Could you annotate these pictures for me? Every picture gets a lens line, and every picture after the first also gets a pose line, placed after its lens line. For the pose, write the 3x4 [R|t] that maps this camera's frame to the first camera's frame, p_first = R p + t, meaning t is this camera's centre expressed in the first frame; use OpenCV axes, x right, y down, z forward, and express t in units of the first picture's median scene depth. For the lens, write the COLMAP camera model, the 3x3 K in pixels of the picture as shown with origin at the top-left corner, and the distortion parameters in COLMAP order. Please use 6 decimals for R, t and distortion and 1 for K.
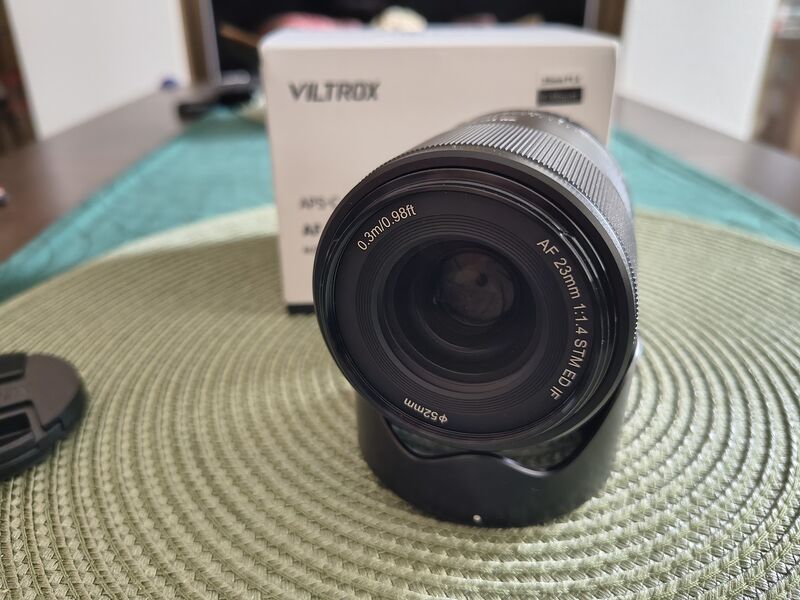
lens RADIAL K [[576.6, 0, 401.0], [0, 576.6, 298.1], [0, 0, 1]] dist [-0.011682, -0.032049]
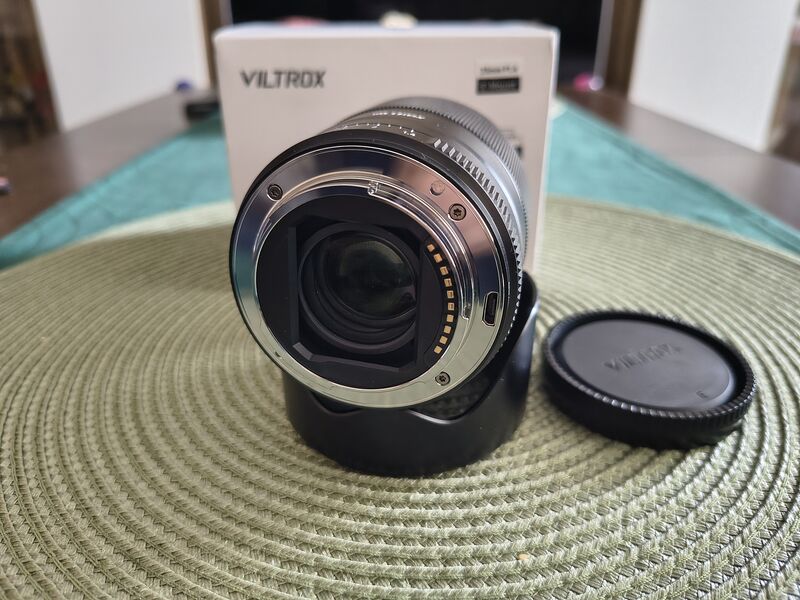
lens RADIAL K [[574.0, 0, 400.0], [0, 574.0, 300.0], [0, 0, 1]] dist [-0.007037, -0.028057]
pose [[0.998974, 0.020498, -0.040374, 0.178838], [-0.020871, 0.999743, -0.008829, 0.064163], [0.040183, 0.009662, 0.999146, -0.053110]]
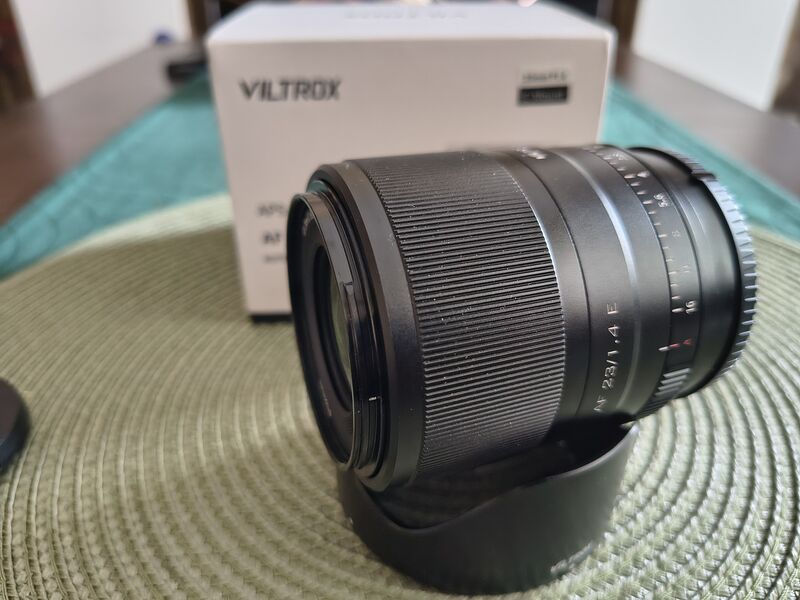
lens RADIAL K [[583.3, 0, 402.7], [0, 583.3, 296.2], [0, 0, 1]] dist [-0.044559, 0.005432]
pose [[0.999766, 0.011313, -0.018452, 0.094058], [-0.009793, 0.996706, 0.080510, -0.133192], [0.019302, -0.080311, 0.996583, 0.091011]]
